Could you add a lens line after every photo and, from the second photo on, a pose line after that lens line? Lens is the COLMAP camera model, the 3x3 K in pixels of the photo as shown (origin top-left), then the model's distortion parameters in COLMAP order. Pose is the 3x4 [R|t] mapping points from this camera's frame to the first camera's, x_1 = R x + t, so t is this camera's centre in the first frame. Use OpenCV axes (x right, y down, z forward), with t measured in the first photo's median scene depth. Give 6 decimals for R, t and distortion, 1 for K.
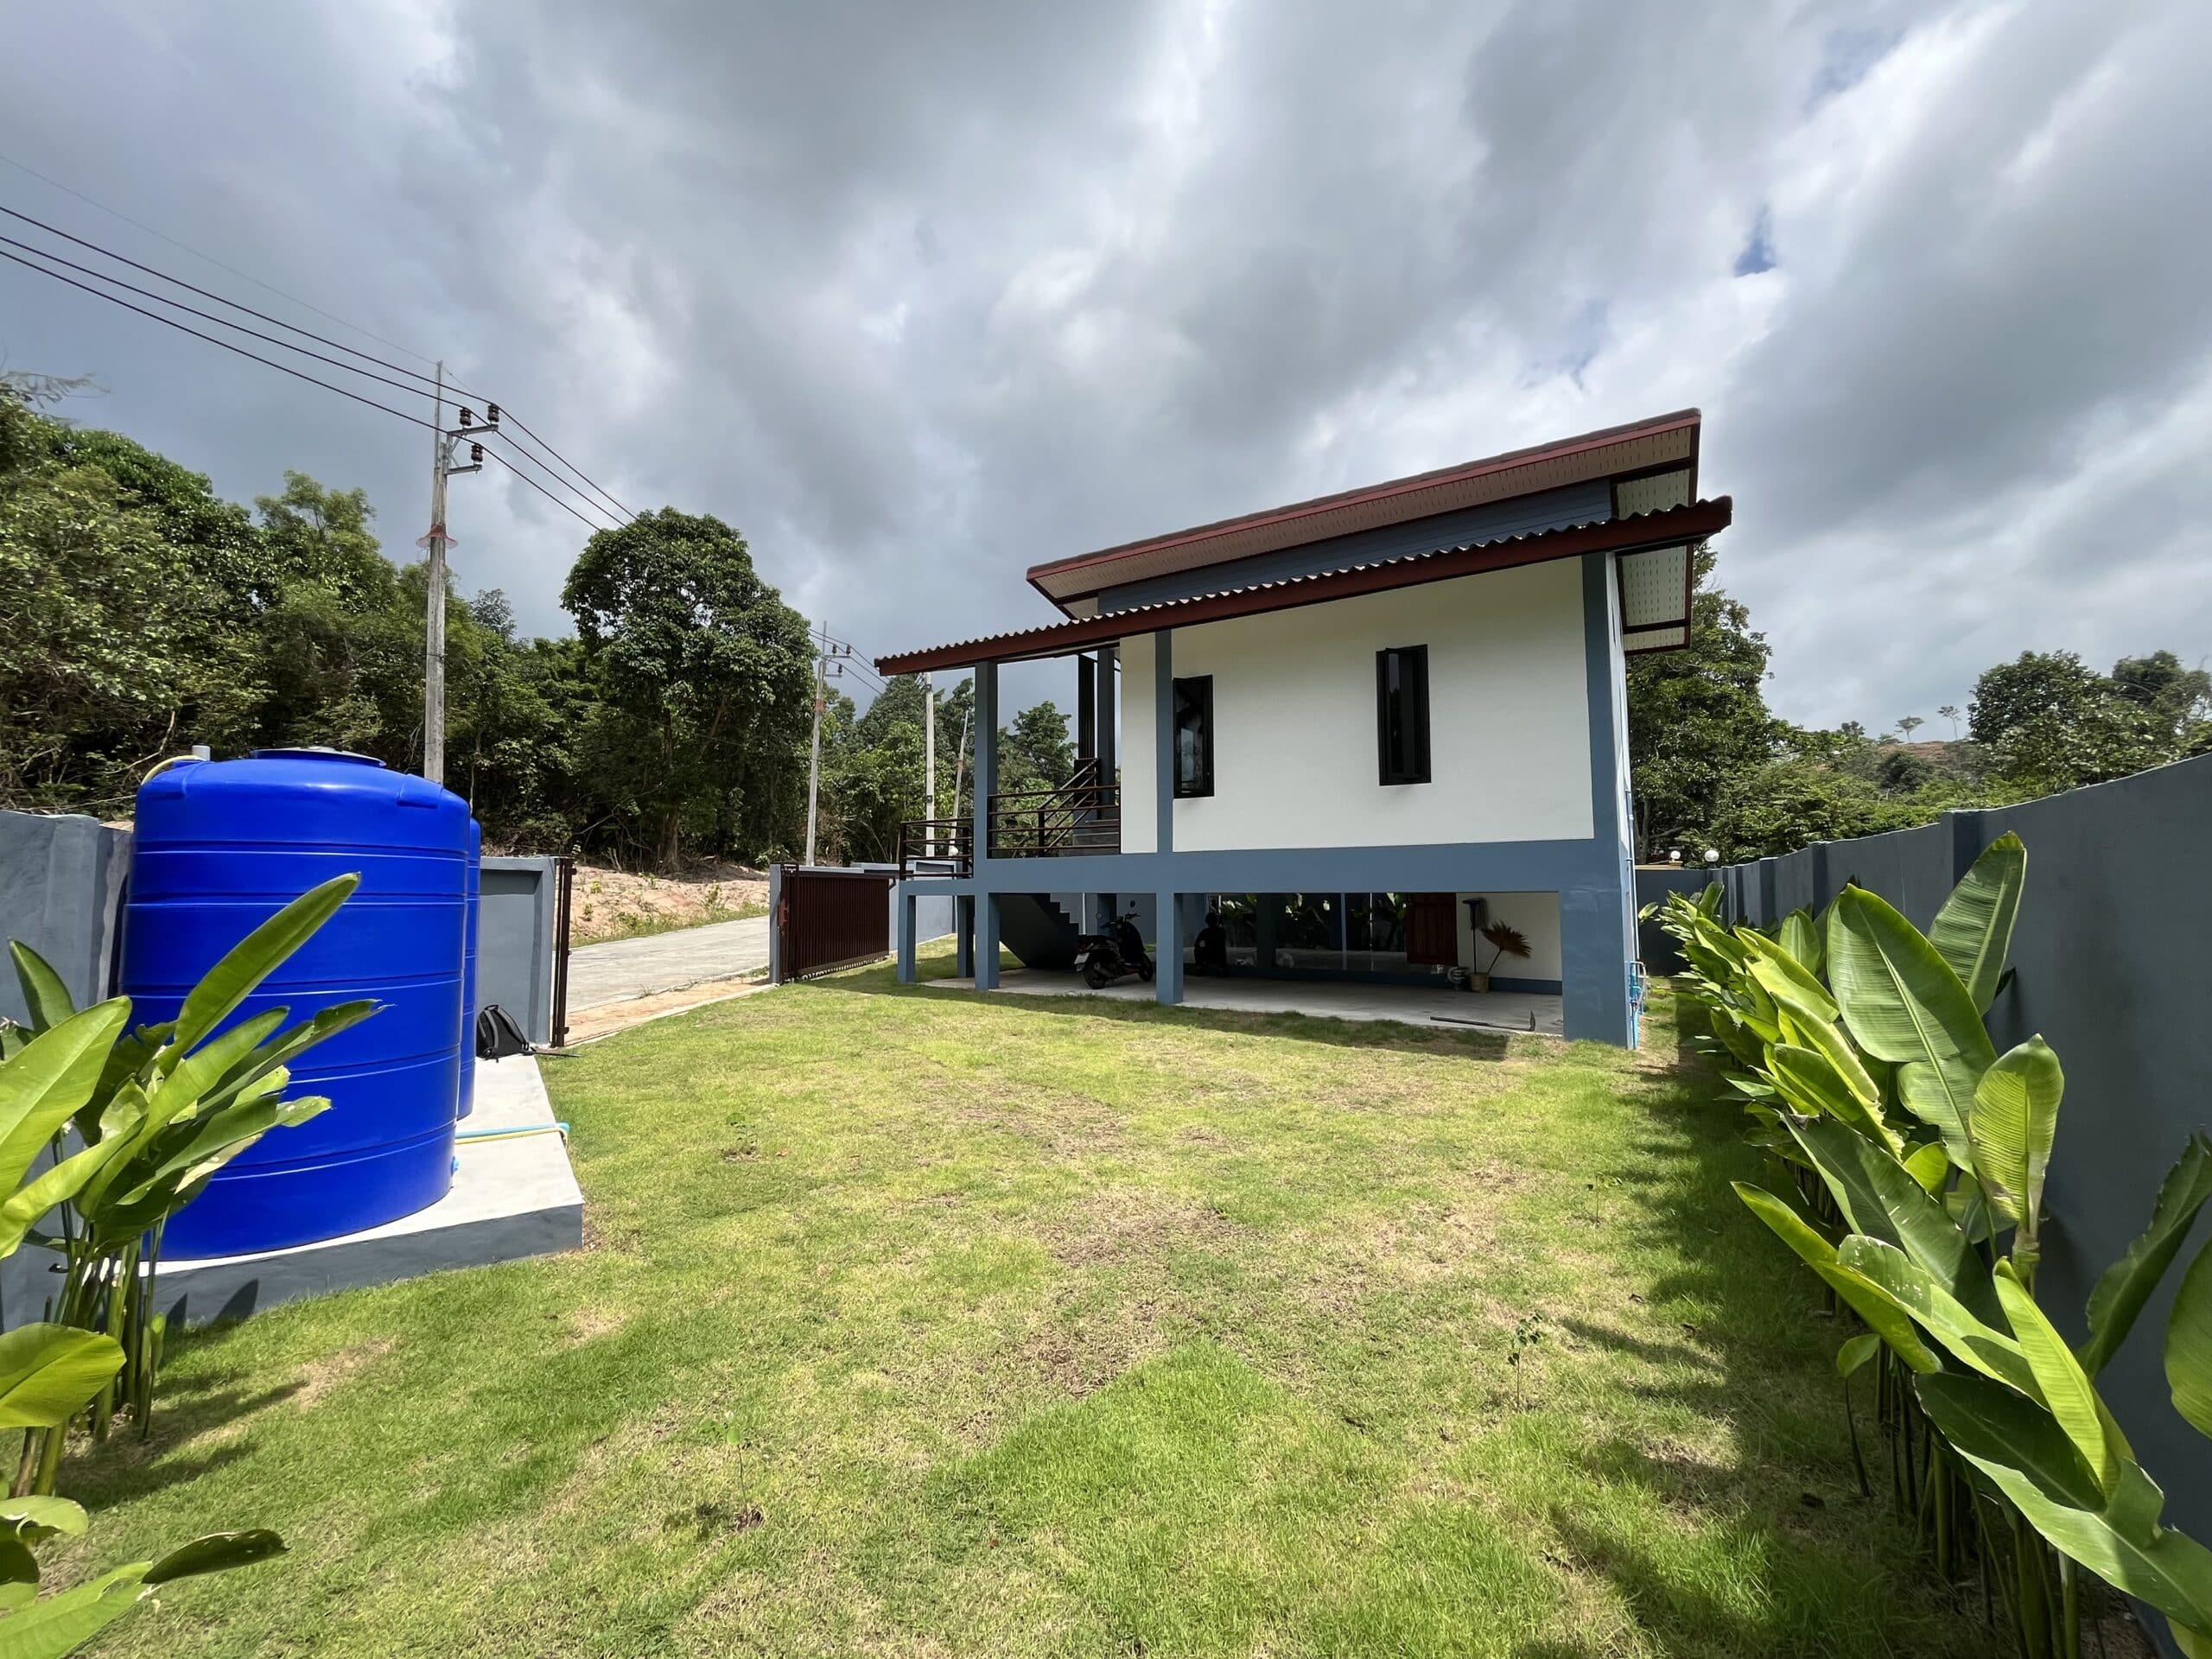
lens RADIAL K [[902.3, 0, 1123.8], [0, 902.3, 836.7], [0, 0, 1]] dist [-0.005836, 0.001743]
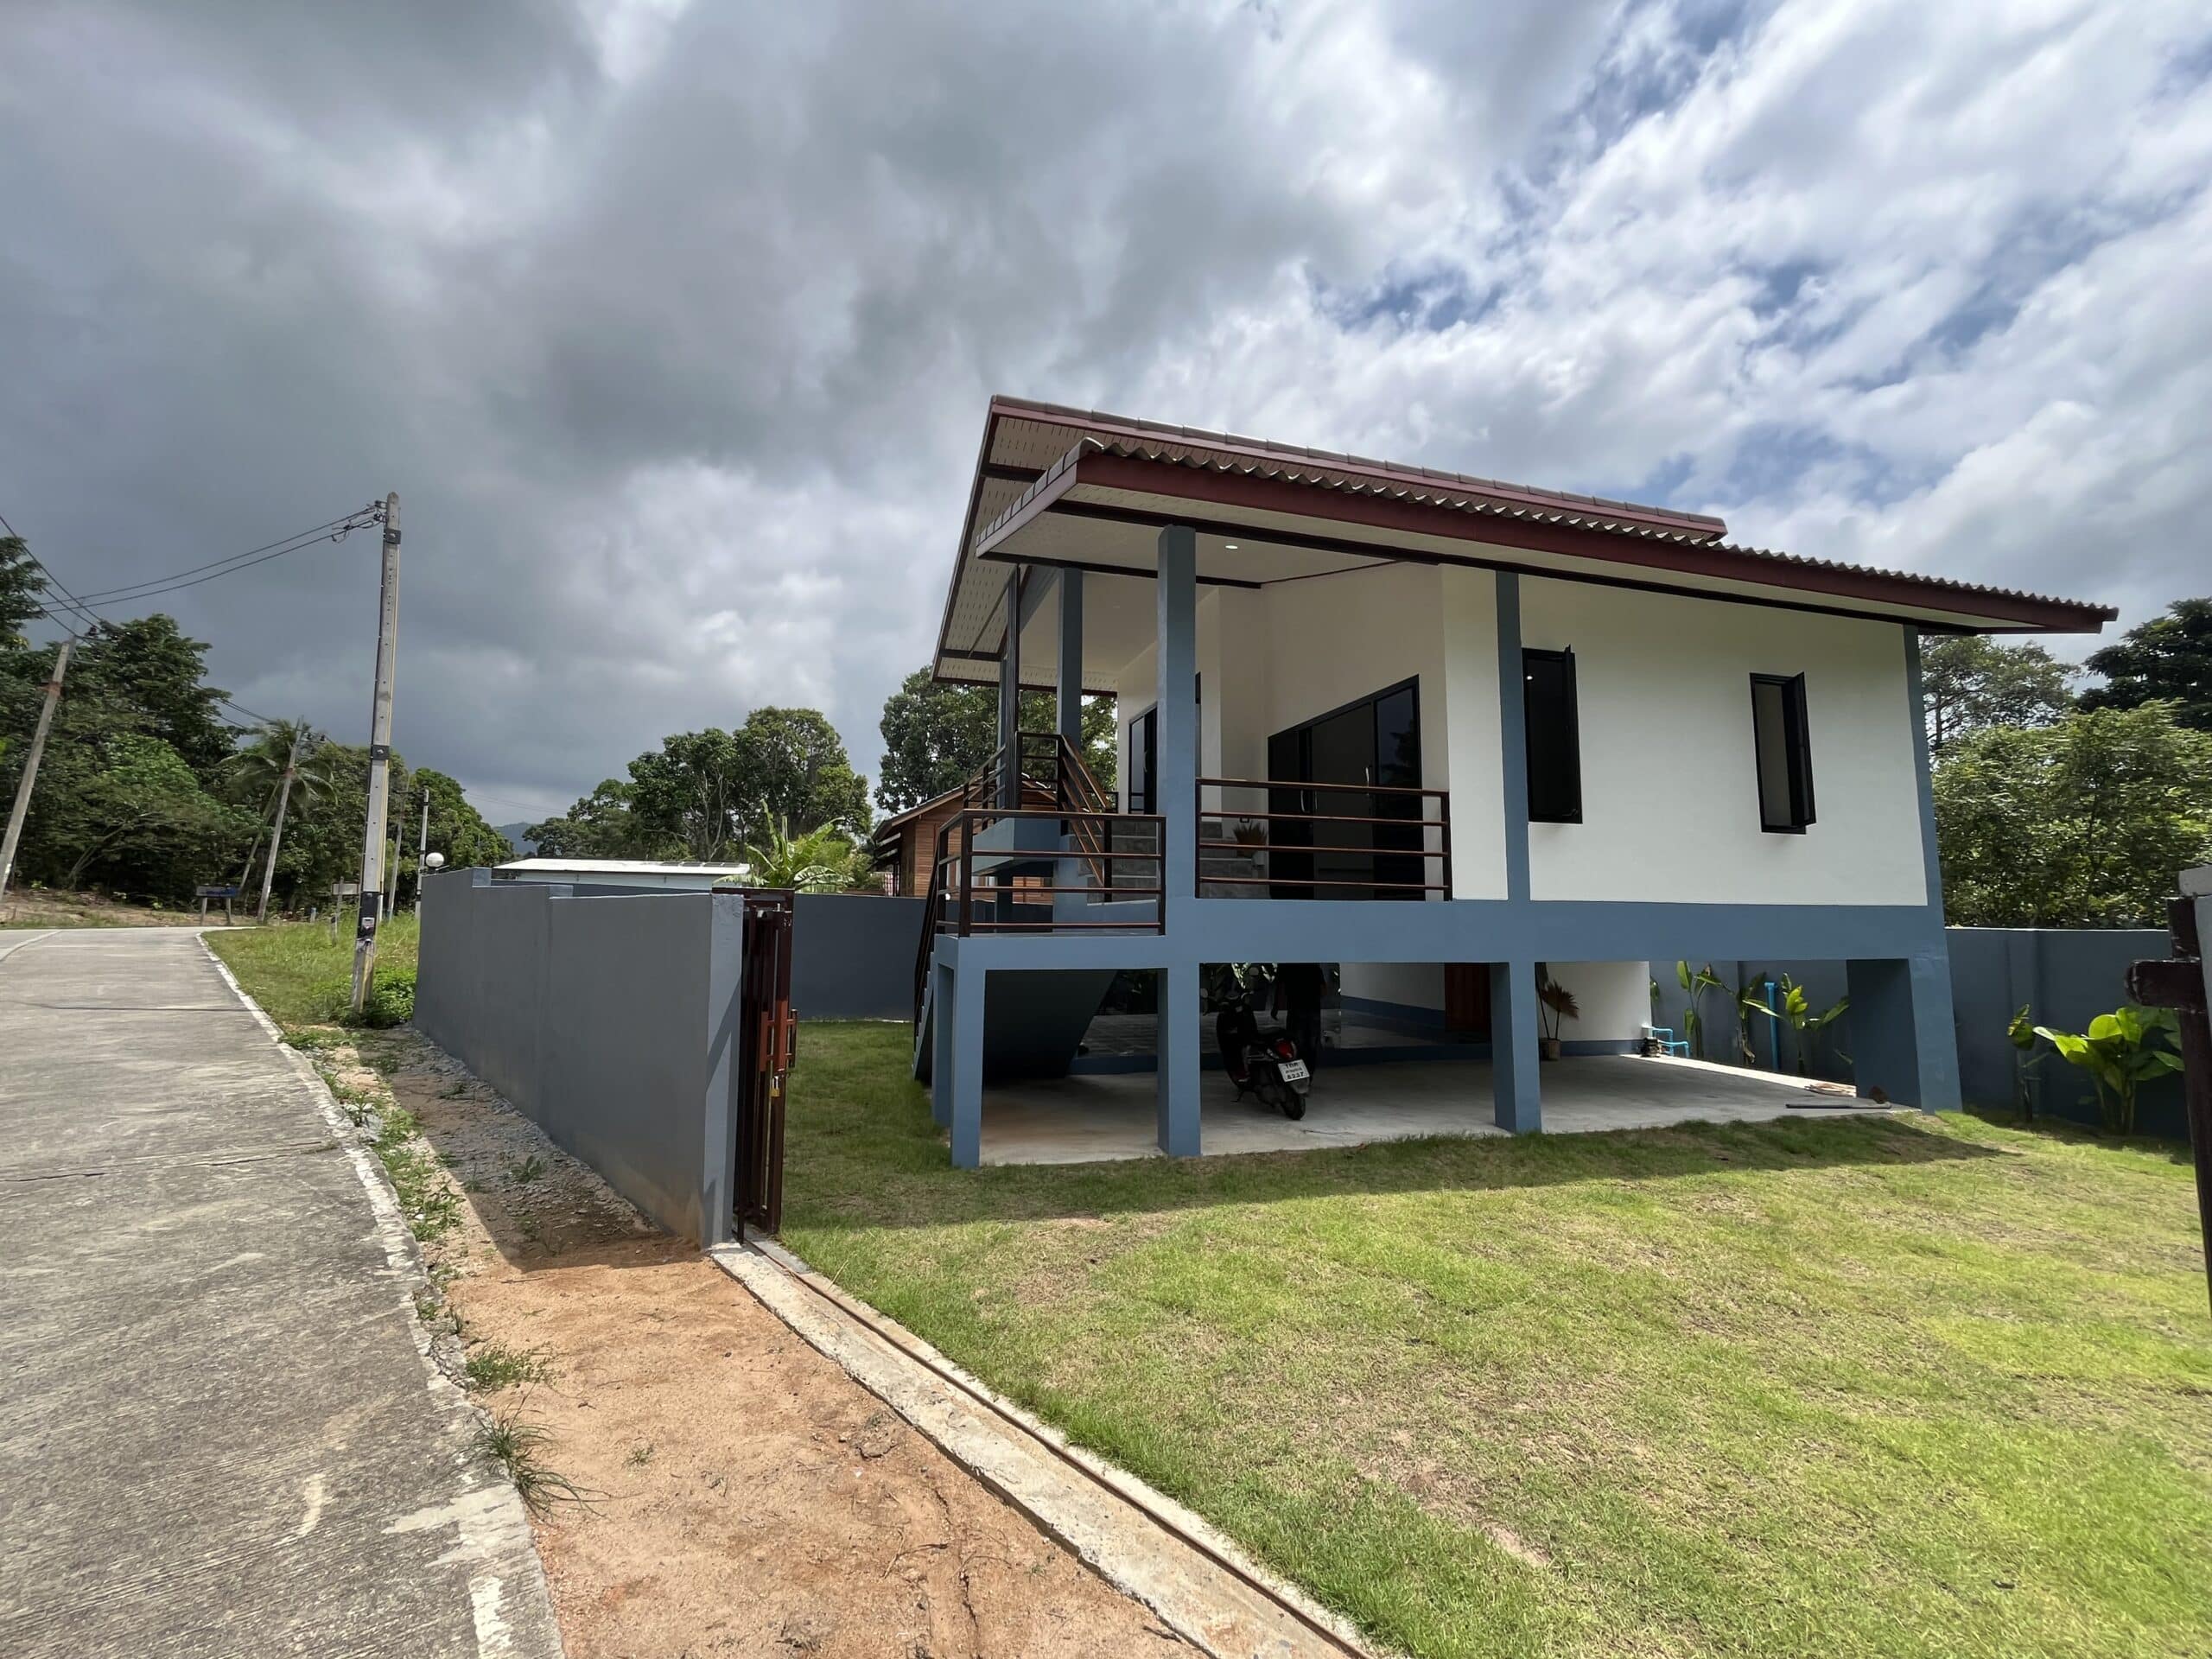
lens RADIAL K [[902.3, 0, 1102.1], [0, 902.3, 802.7], [0, 0, 1]] dist [-0.005836, 0.001743]
pose [[0.670019, 0.103068, 0.735154, -0.605306], [-0.050815, 0.994360, -0.093095, 0.021284], [-0.740602, 0.025018, 0.671477, 0.725444]]
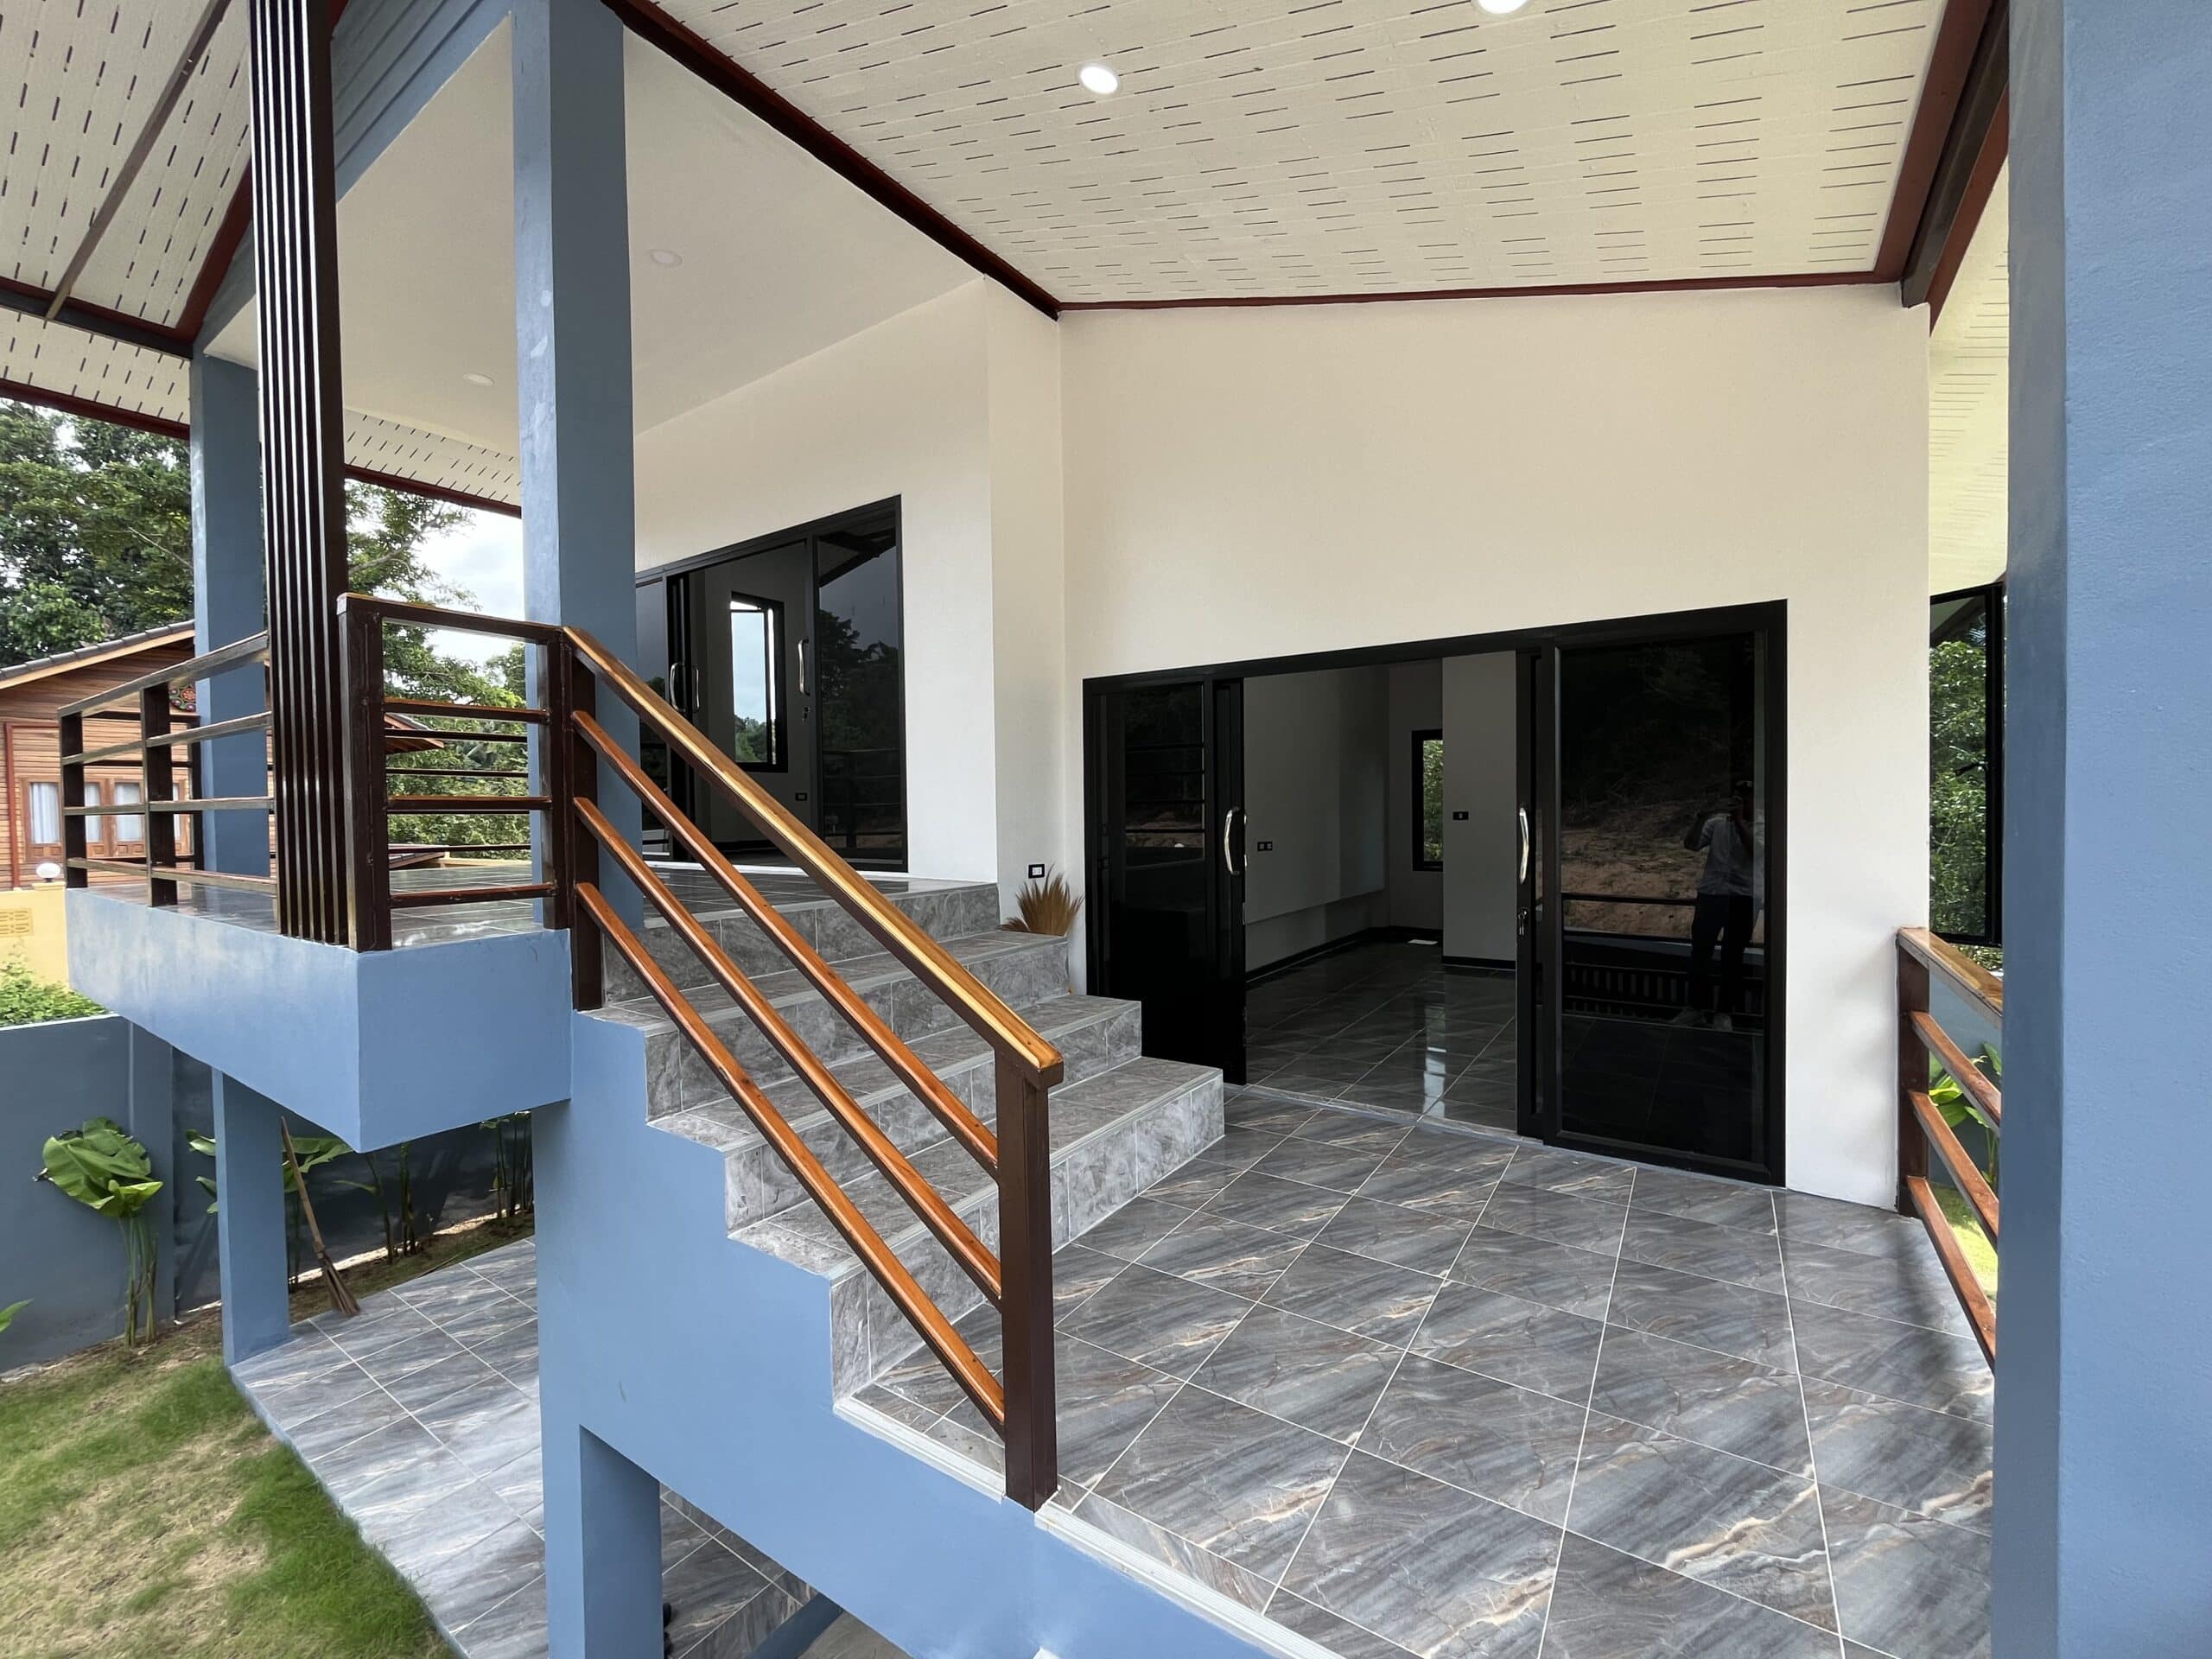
lens RADIAL K [[902.3, 0, 1104.3], [0, 902.3, 829.6], [0, 0, 1]] dist [-0.005836, 0.001743]
pose [[0.049485, -0.021978, 0.998533, -0.246025], [-0.044112, 0.998734, 0.024169, -0.078386], [-0.997800, -0.045243, 0.048453, 1.158146]]
